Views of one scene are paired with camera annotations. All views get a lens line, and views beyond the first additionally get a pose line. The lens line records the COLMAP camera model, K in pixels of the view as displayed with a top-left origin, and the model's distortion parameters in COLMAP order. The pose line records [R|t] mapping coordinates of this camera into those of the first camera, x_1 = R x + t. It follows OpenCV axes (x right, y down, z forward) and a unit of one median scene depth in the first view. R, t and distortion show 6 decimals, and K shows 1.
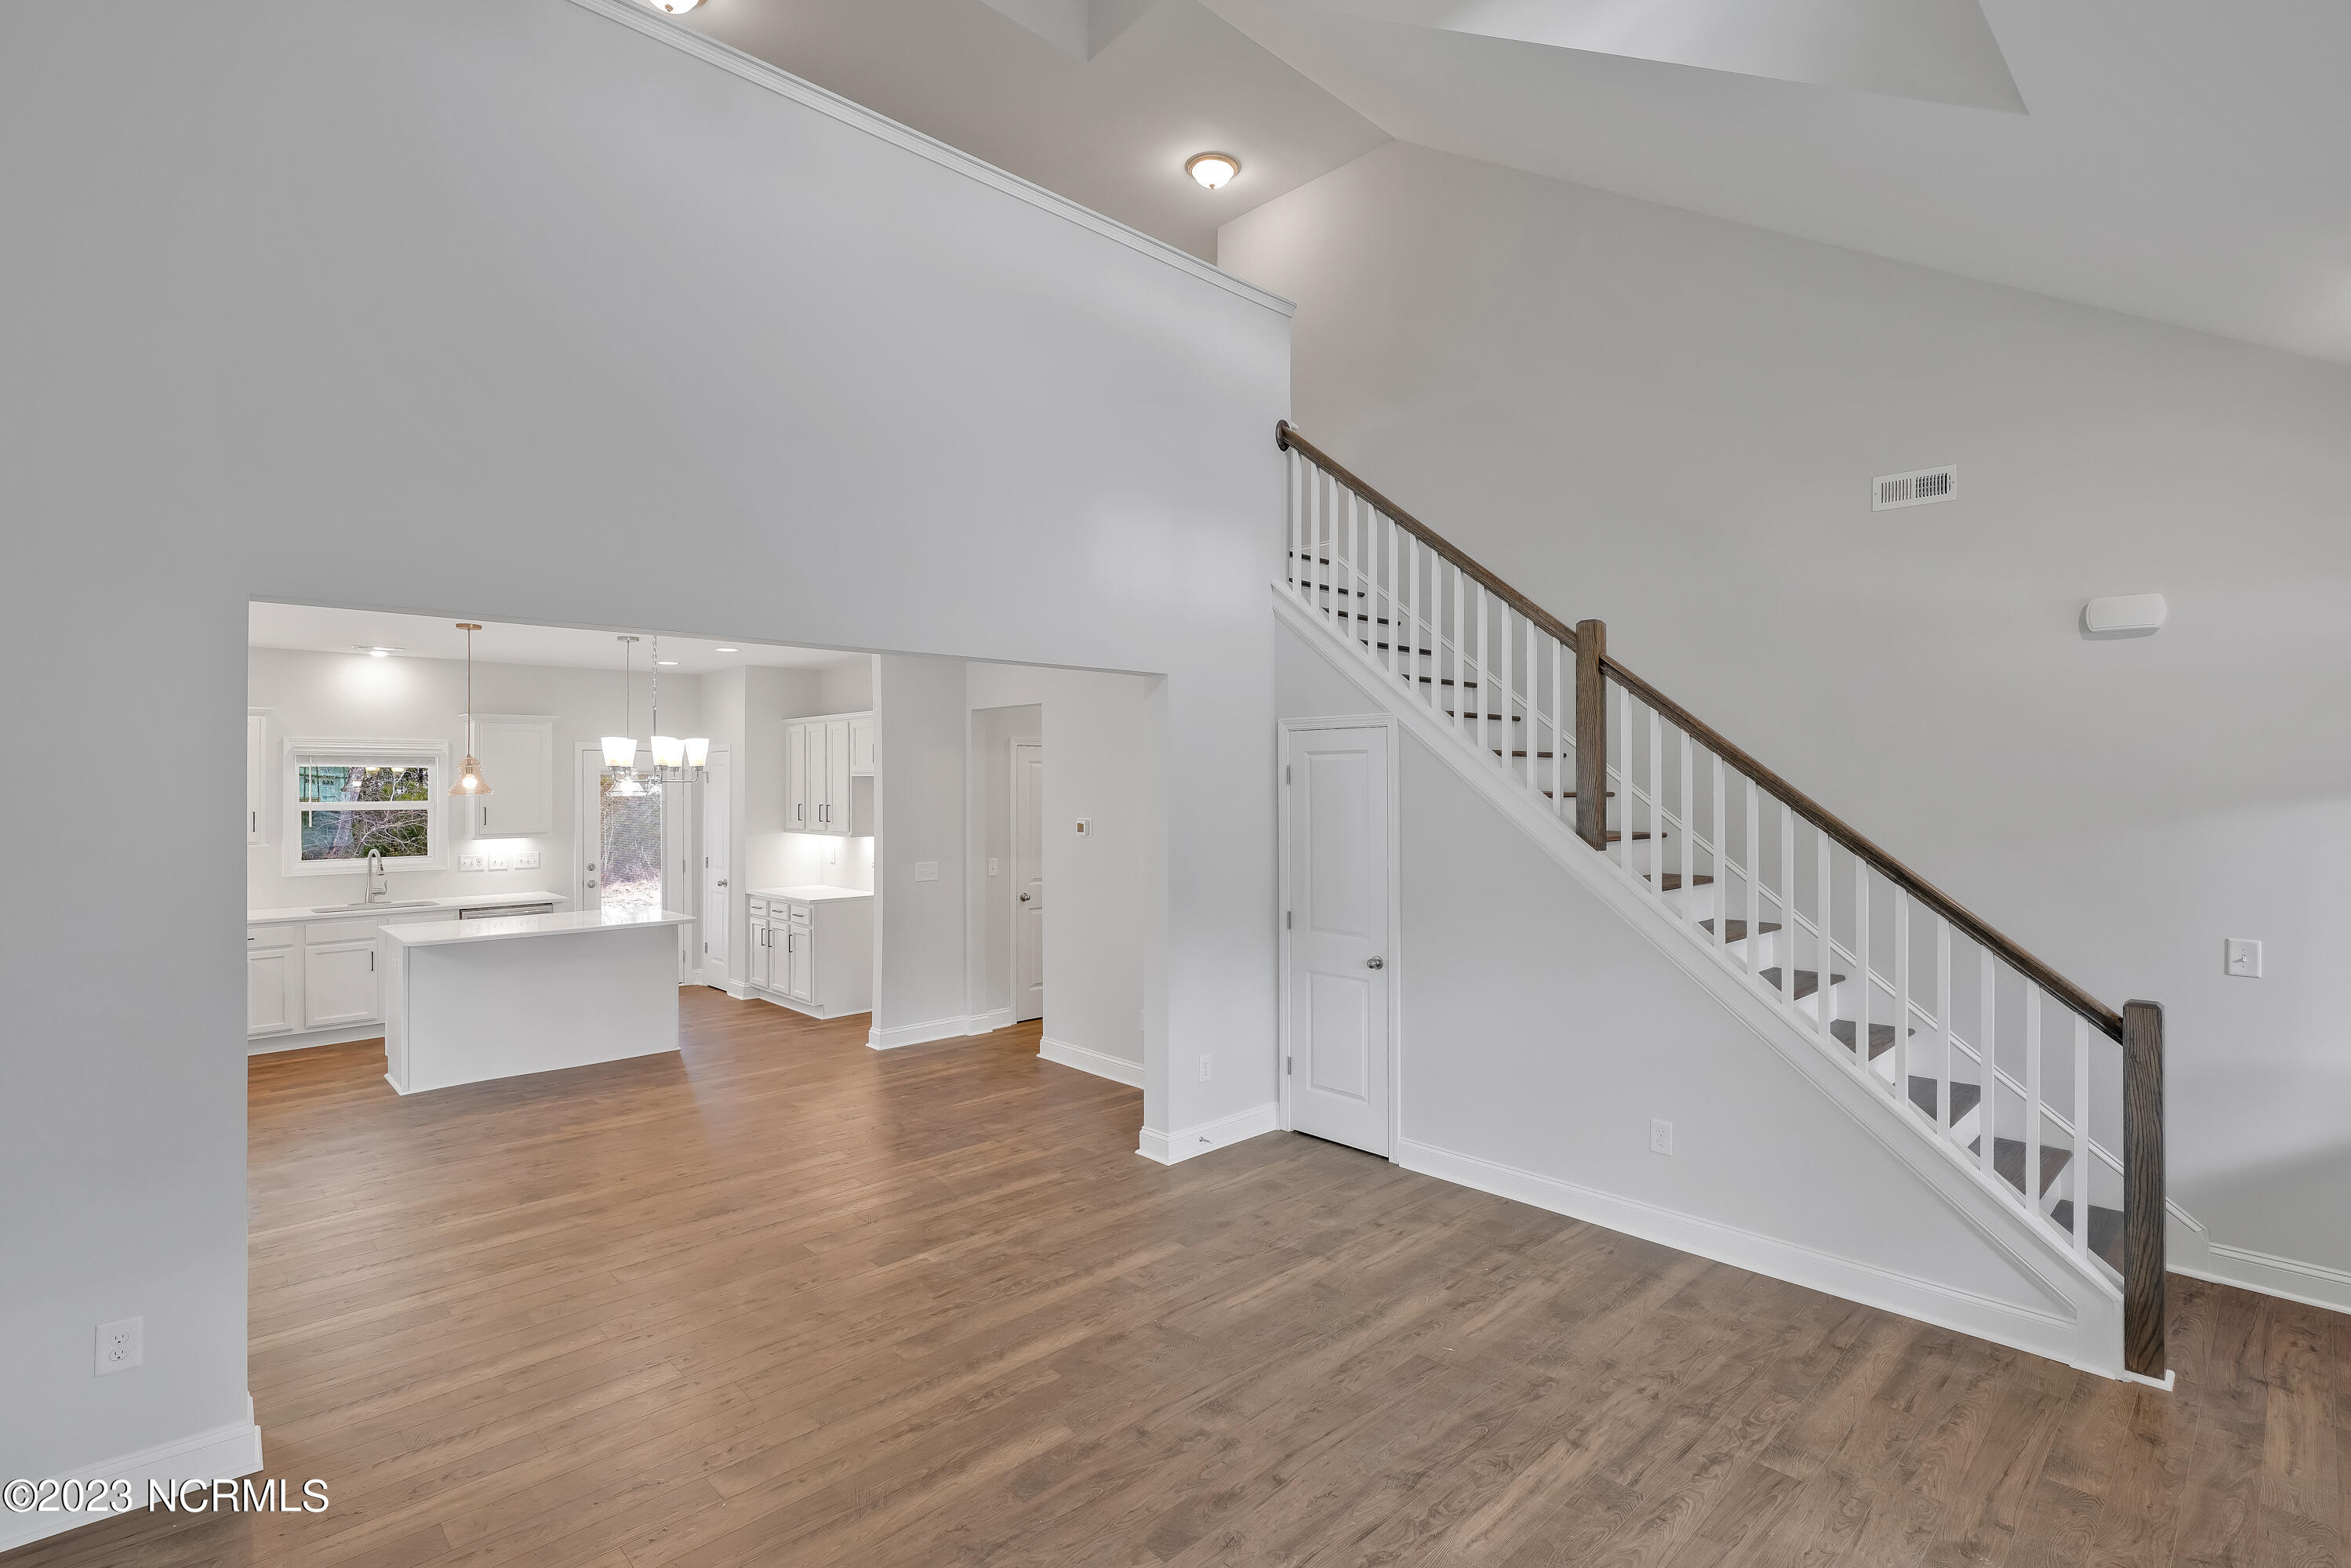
lens RADIAL K [[1086.9, 0, 1175.5], [0, 1086.9, 784.0], [0, 0, 1]] dist [-0.015952, 0.000343]
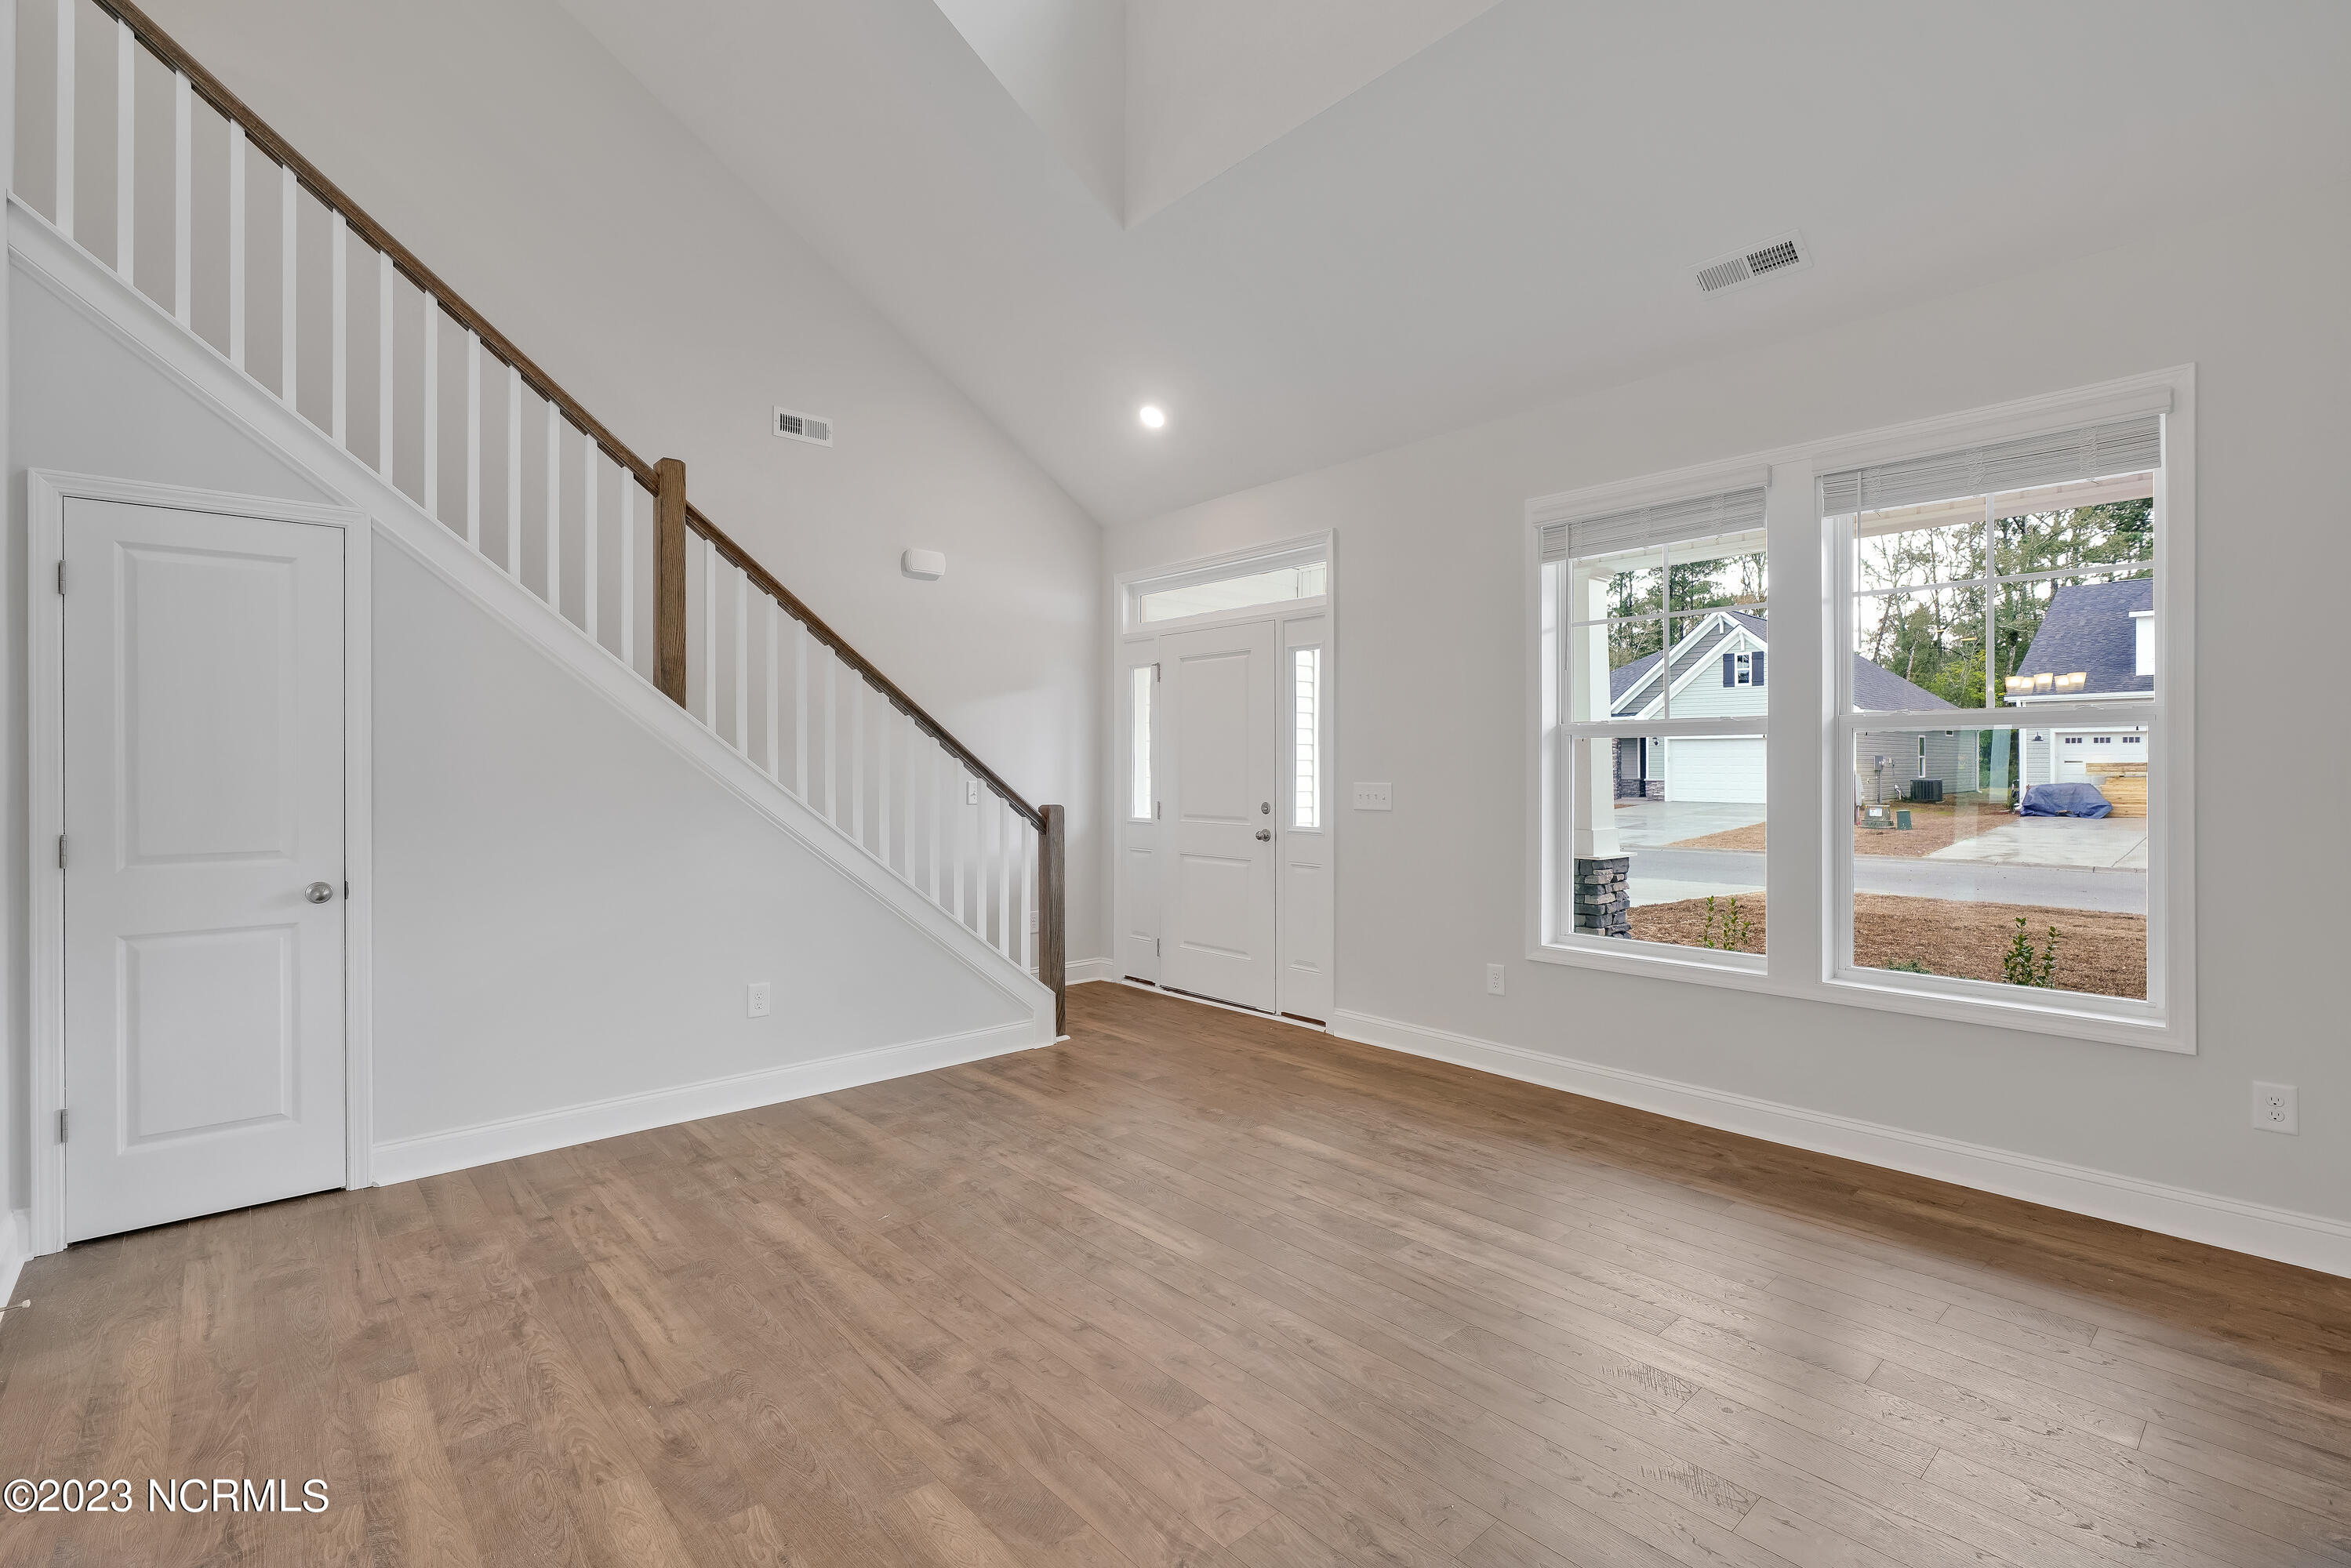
lens RADIAL K [[1077.4, 0, 1174.8], [0, 1077.4, 760.7], [0, 0, 1]] dist [-0.015362, 0.000510]
pose [[0.029593, 0.008270, 0.999528, -0.607245], [0.003535, 0.999959, -0.008378, 0.133684], [-0.999556, 0.003781, 0.029562, 0.673770]]
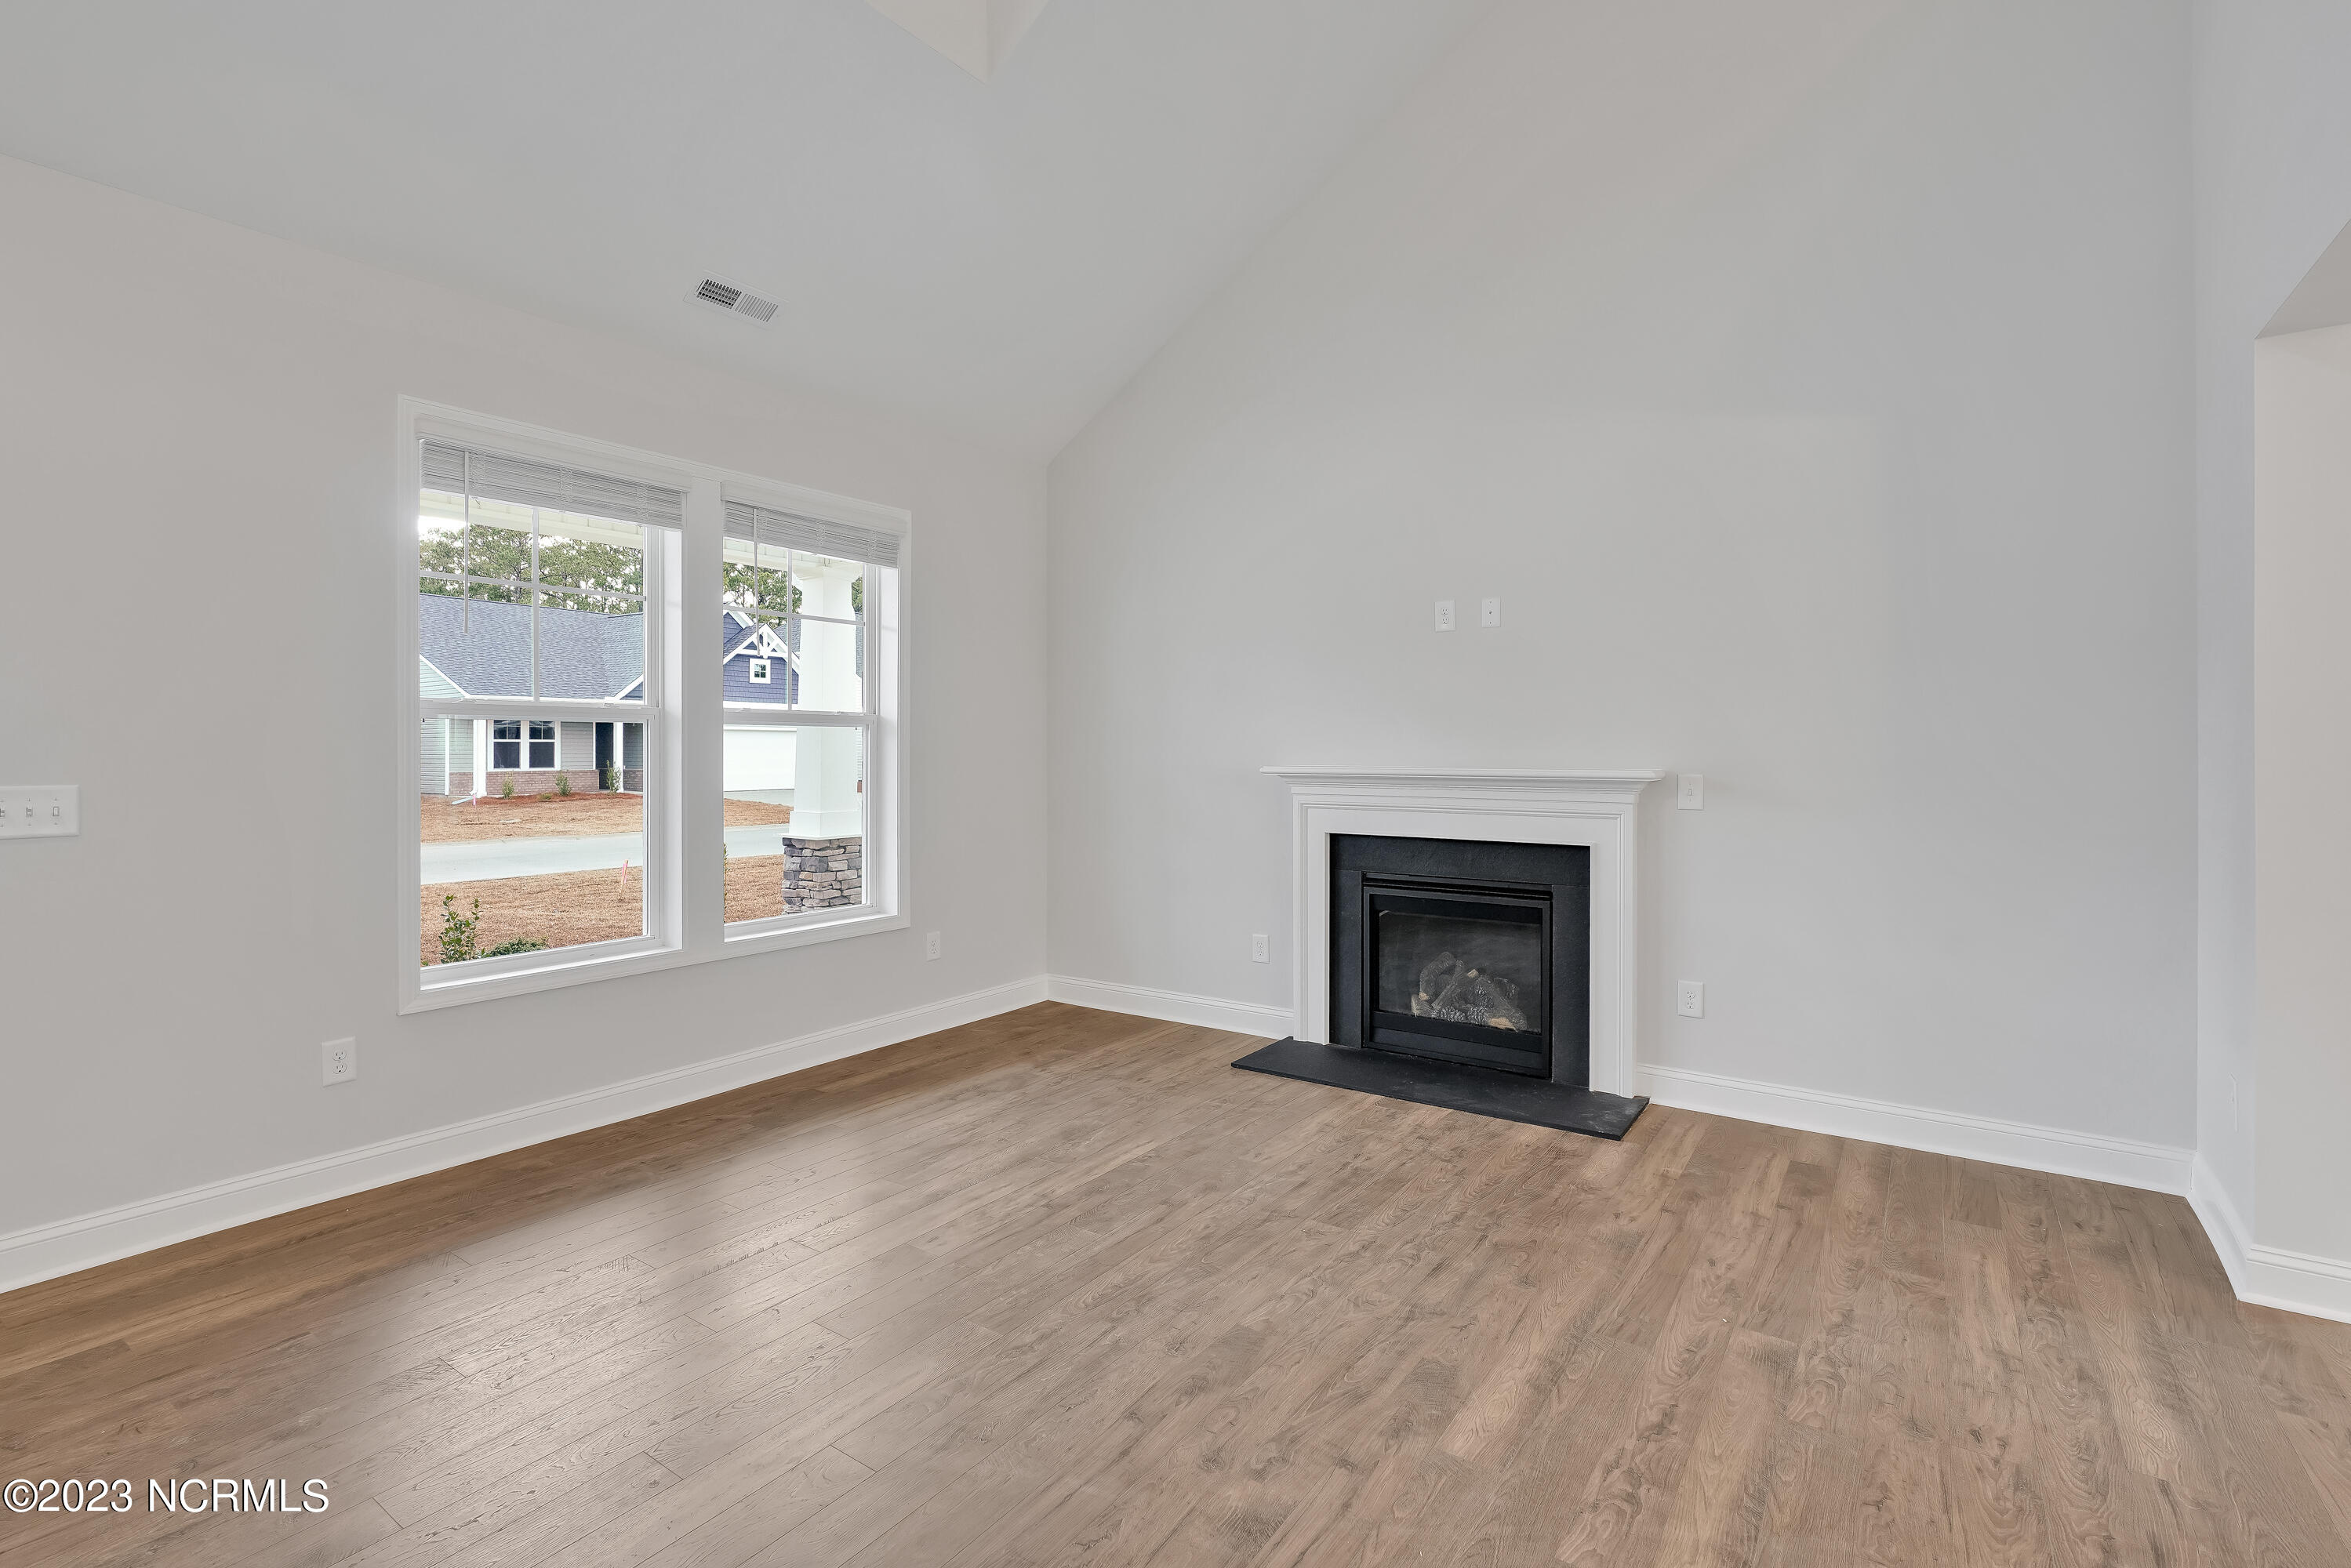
lens RADIAL K [[1077.4, 0, 1174.8], [0, 1077.4, 760.7], [0, 0, 1]] dist [-0.015362, 0.000510]
pose [[-0.979625, 0.007550, -0.200694, 0.163401], [0.005328, 0.999918, 0.011609, 0.128771], [0.200765, 0.010303, -0.979585, 1.315886]]
